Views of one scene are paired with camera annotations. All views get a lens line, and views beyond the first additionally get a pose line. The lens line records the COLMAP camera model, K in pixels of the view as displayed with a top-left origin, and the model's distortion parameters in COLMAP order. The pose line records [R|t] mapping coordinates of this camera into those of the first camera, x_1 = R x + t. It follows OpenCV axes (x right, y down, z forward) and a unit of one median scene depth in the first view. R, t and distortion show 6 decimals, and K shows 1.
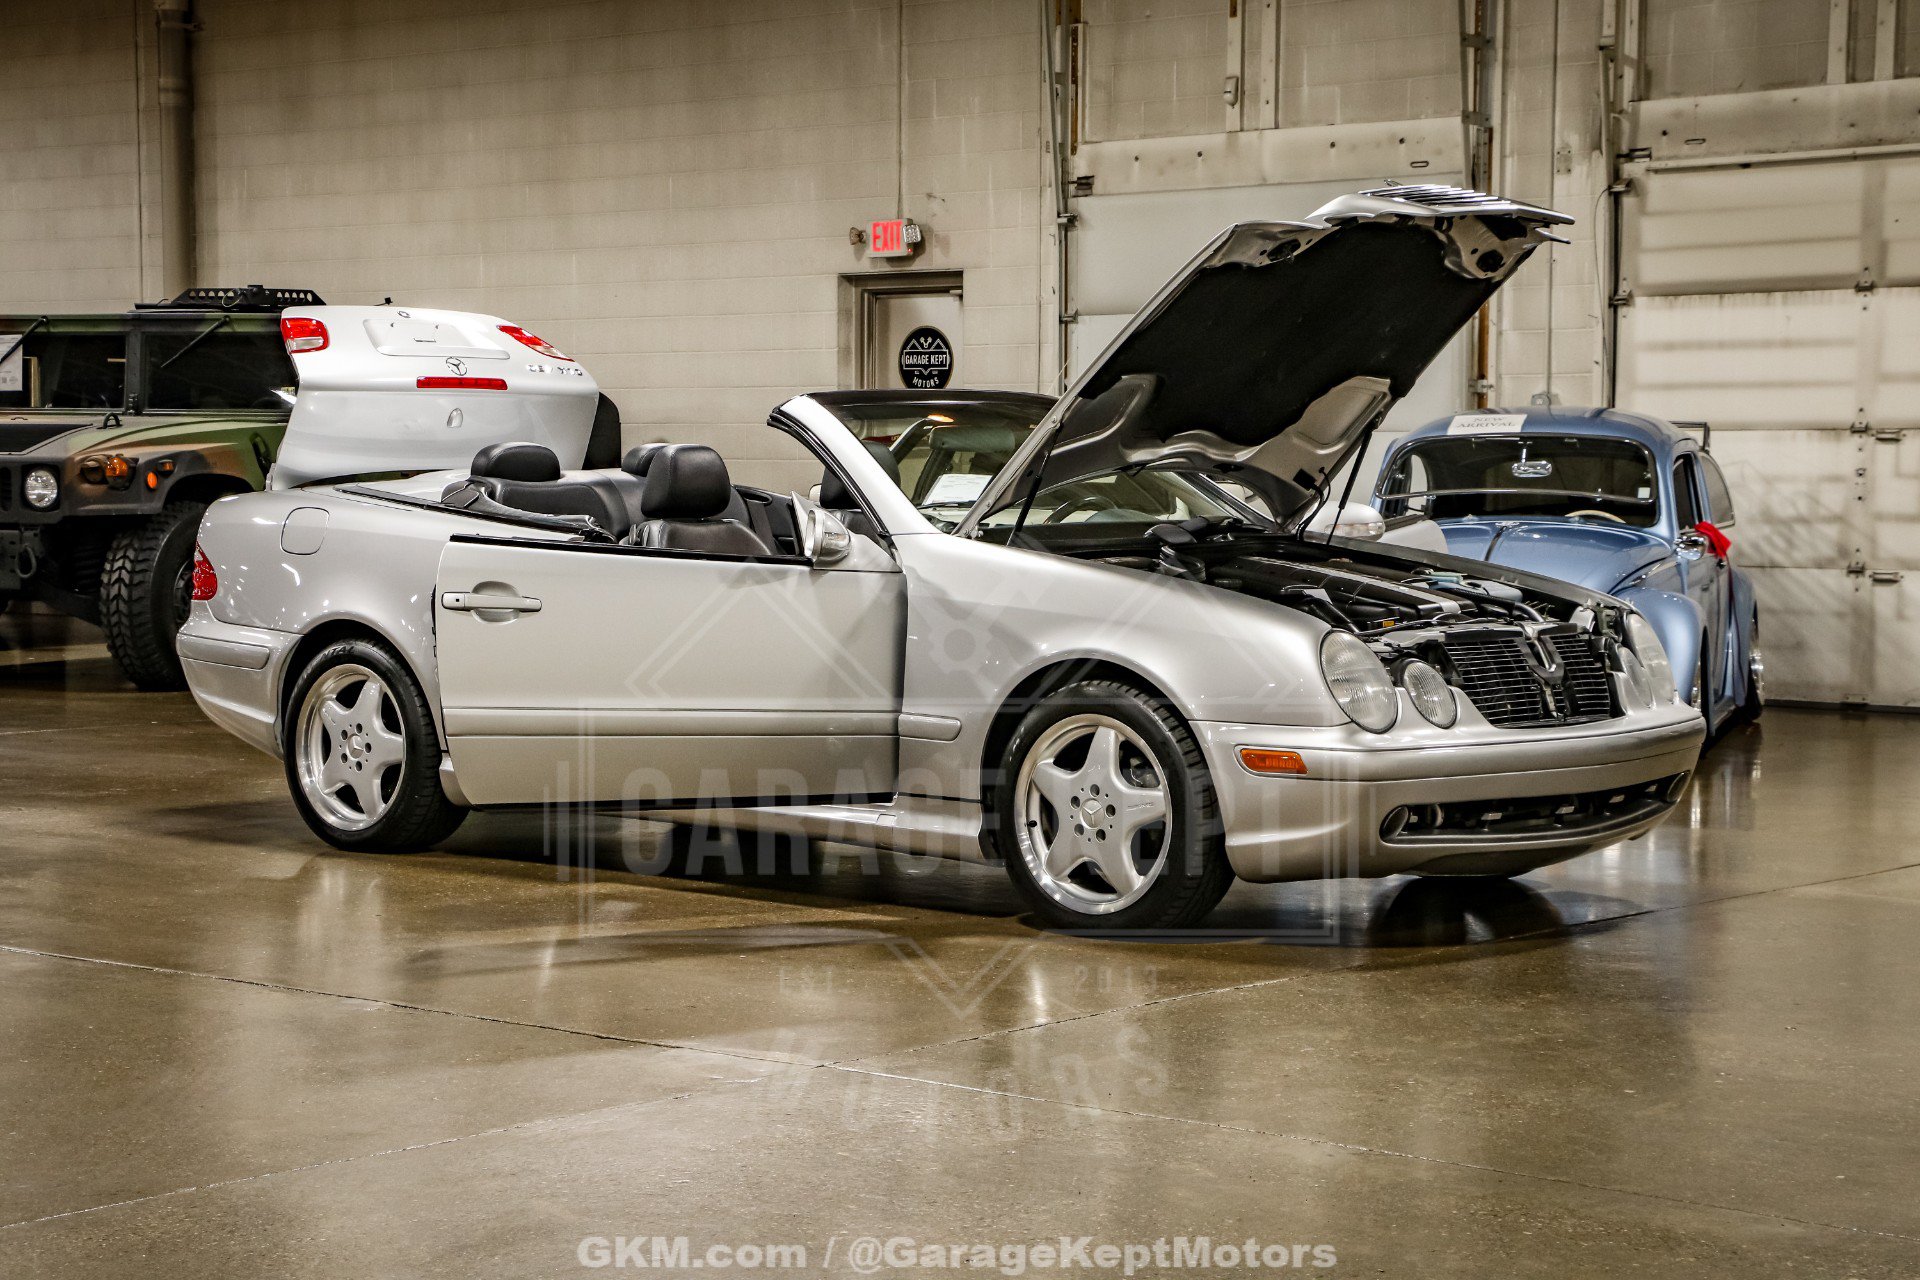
lens RADIAL K [[3755.2, 0, 960.0], [0, 3755.2, 640.0], [0, 0, 1]] dist [0.239562, 0.462510]
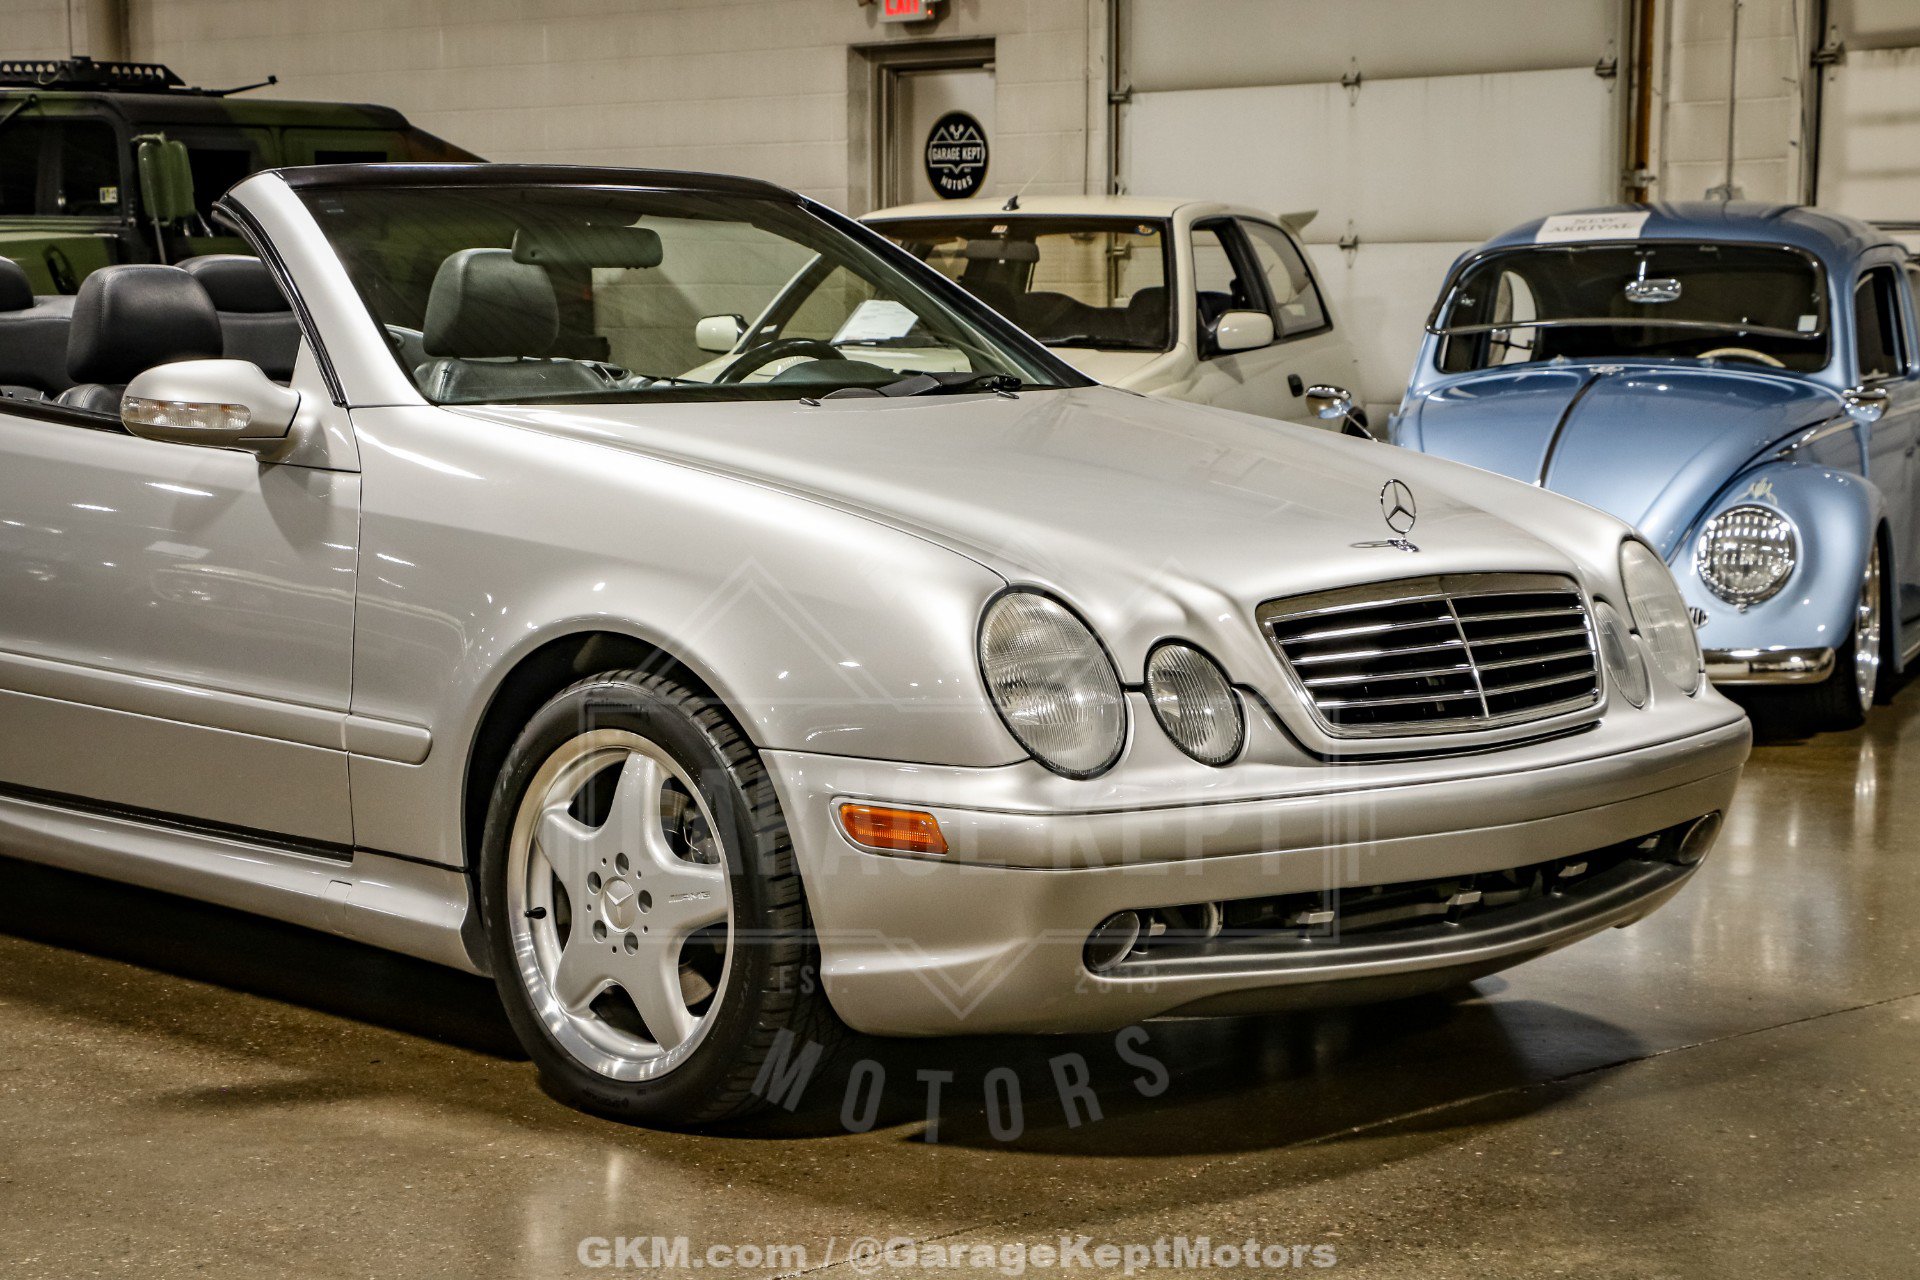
lens RADIAL K [[3755.2, 0, 960.0], [0, 3755.2, 640.0], [0, 0, 1]] dist [0.239562, 0.462510]
pose [[0.995688, 0.005727, -0.092588, 0.088626], [-0.001373, 0.998893, 0.047021, -0.013121], [0.092754, -0.046691, 0.994594, 0.279249]]
